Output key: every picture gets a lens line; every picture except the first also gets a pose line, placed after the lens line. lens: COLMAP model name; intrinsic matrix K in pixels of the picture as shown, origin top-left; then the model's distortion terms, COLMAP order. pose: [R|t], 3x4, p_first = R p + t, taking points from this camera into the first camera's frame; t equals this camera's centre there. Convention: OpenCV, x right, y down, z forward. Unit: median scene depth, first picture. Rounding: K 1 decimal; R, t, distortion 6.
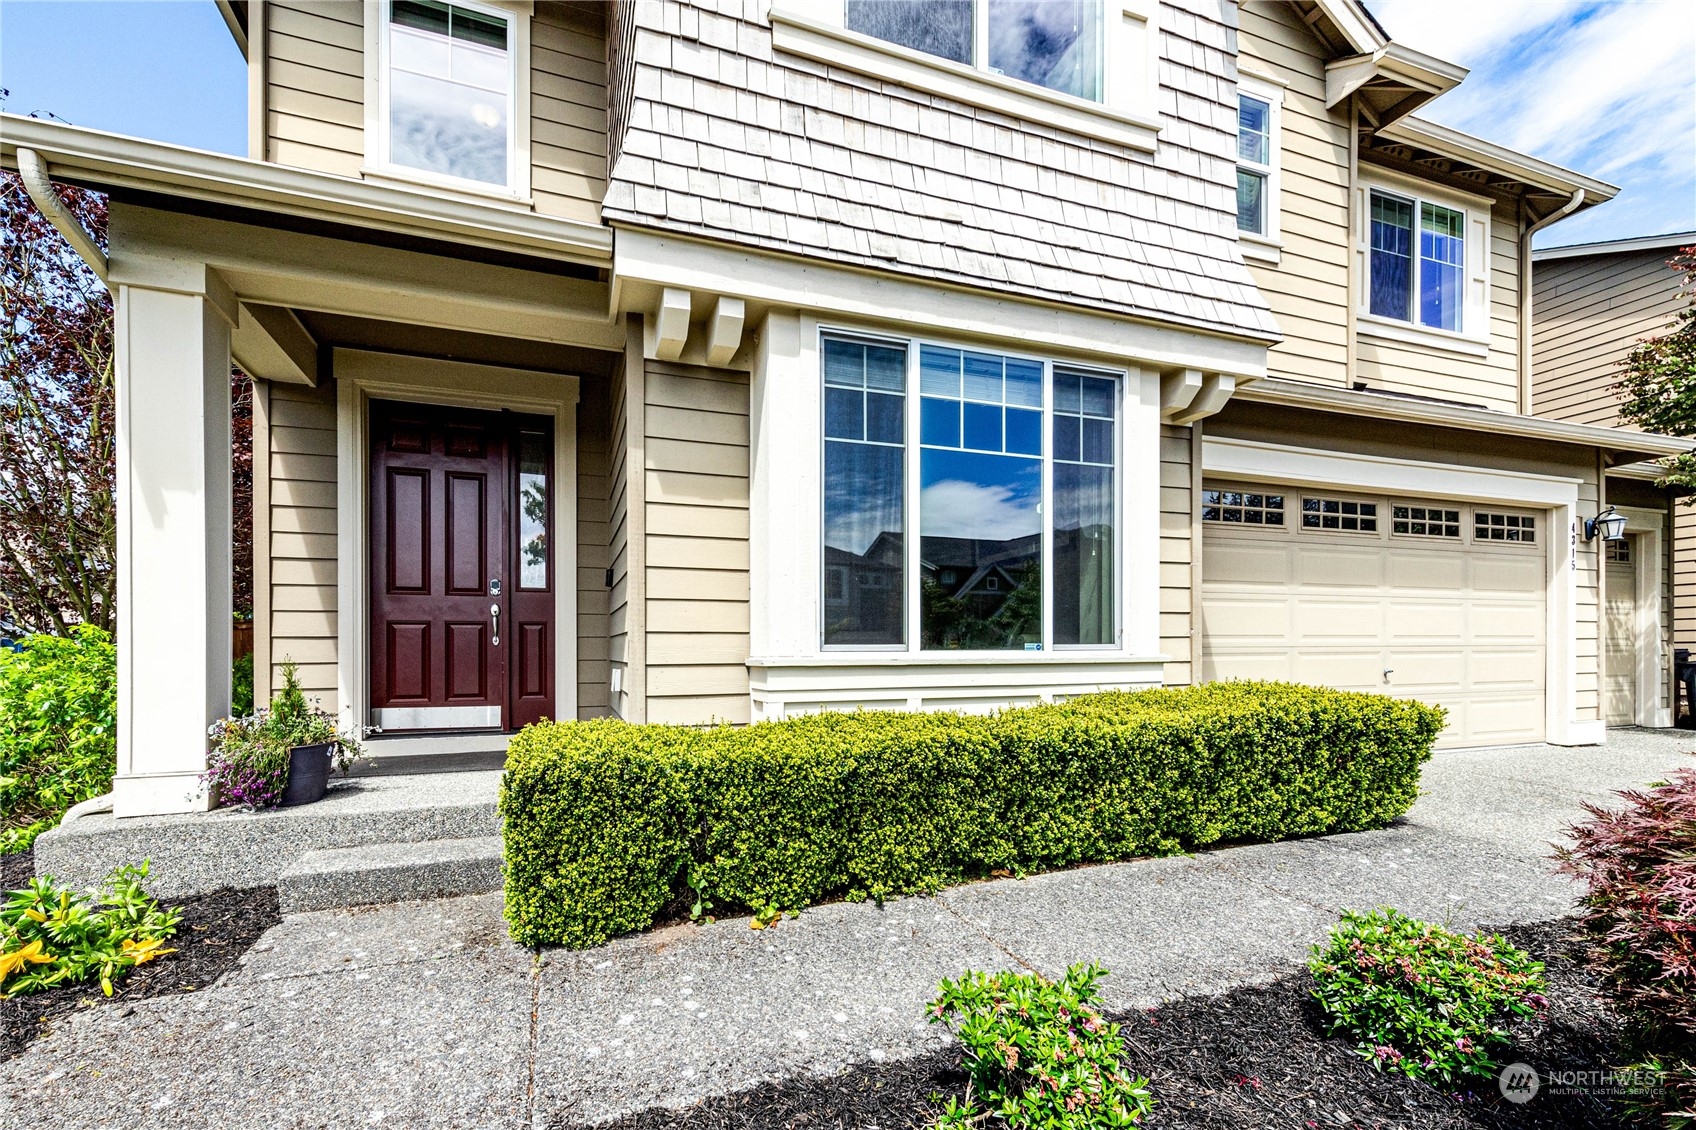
lens RADIAL K [[670.7, 0, 777.9], [0, 670.7, 664.5], [0, 0, 1]] dist [0.007873, 0.000280]
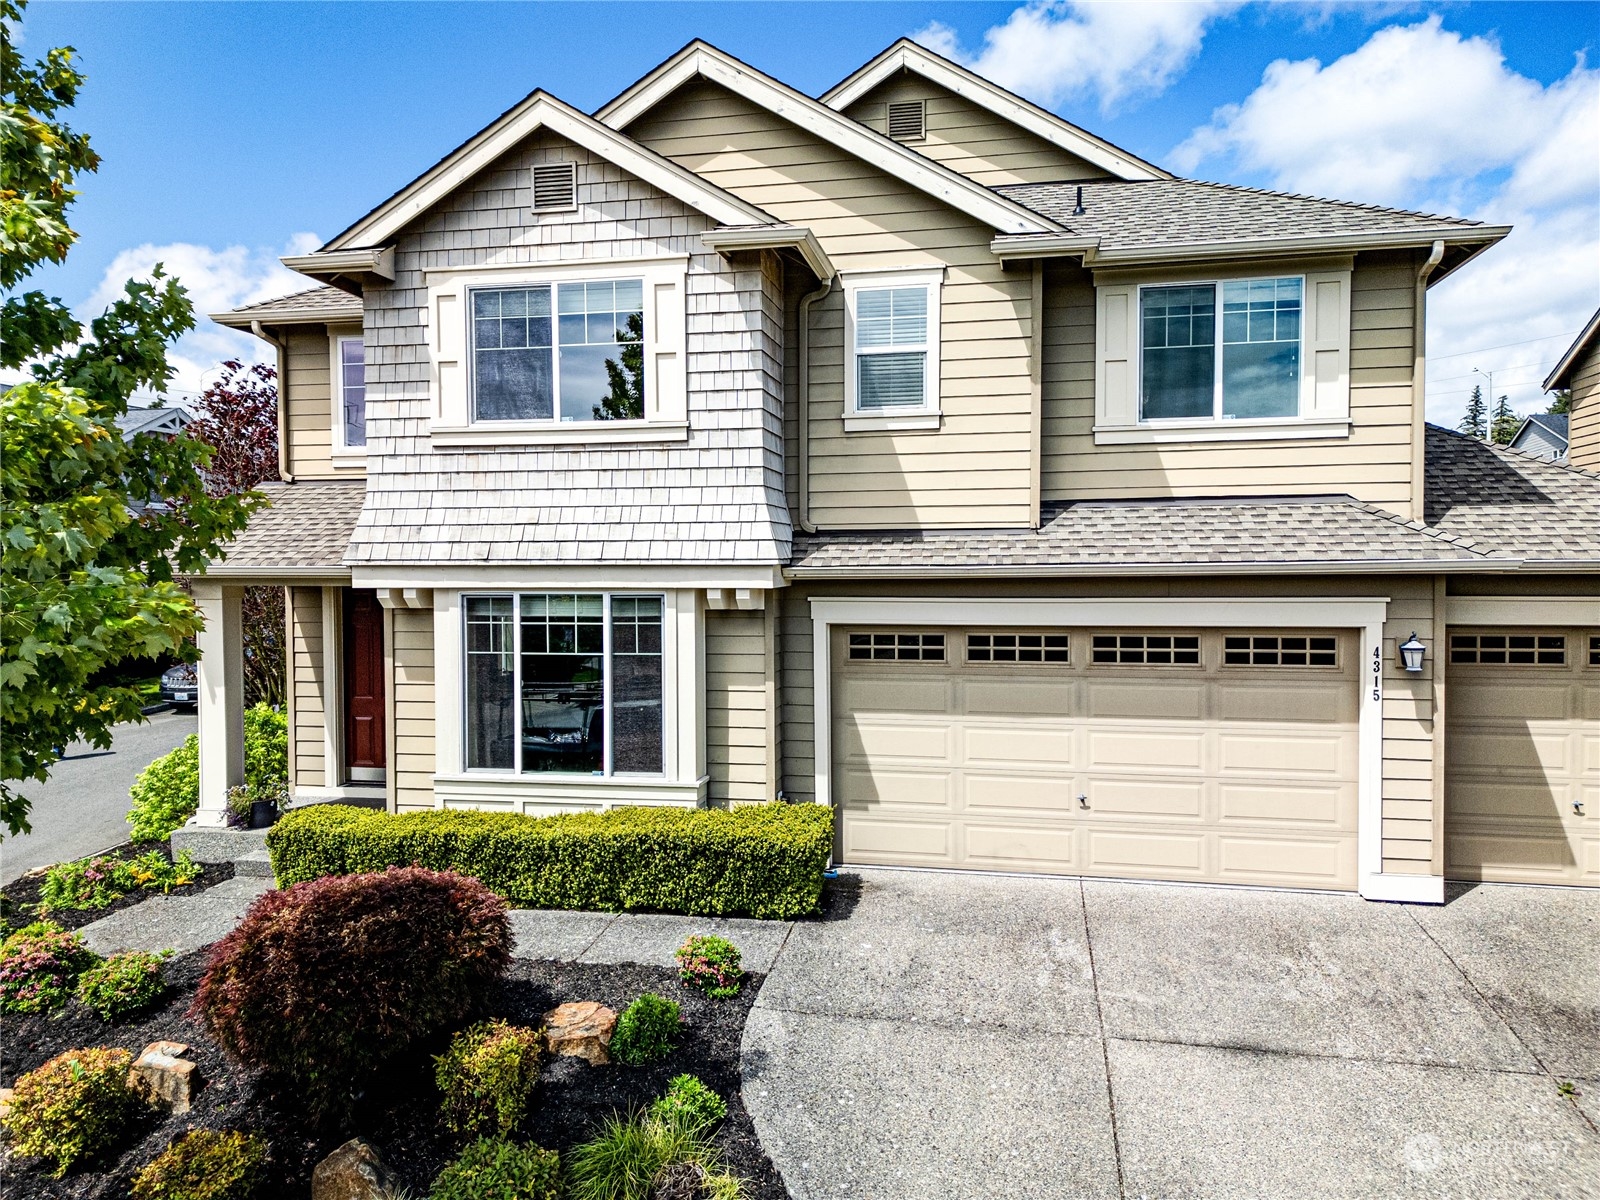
lens RADIAL K [[1112.4, 0, 805.7], [0, 1112.4, 624.9], [0, 0, 1]] dist [0.097241, -0.092099]
pose [[0.875140, 0.025656, -0.483190, 2.217429], [-0.008338, 0.999245, 0.037955, -0.513656], [0.483799, -0.029187, 0.874692, -1.129525]]
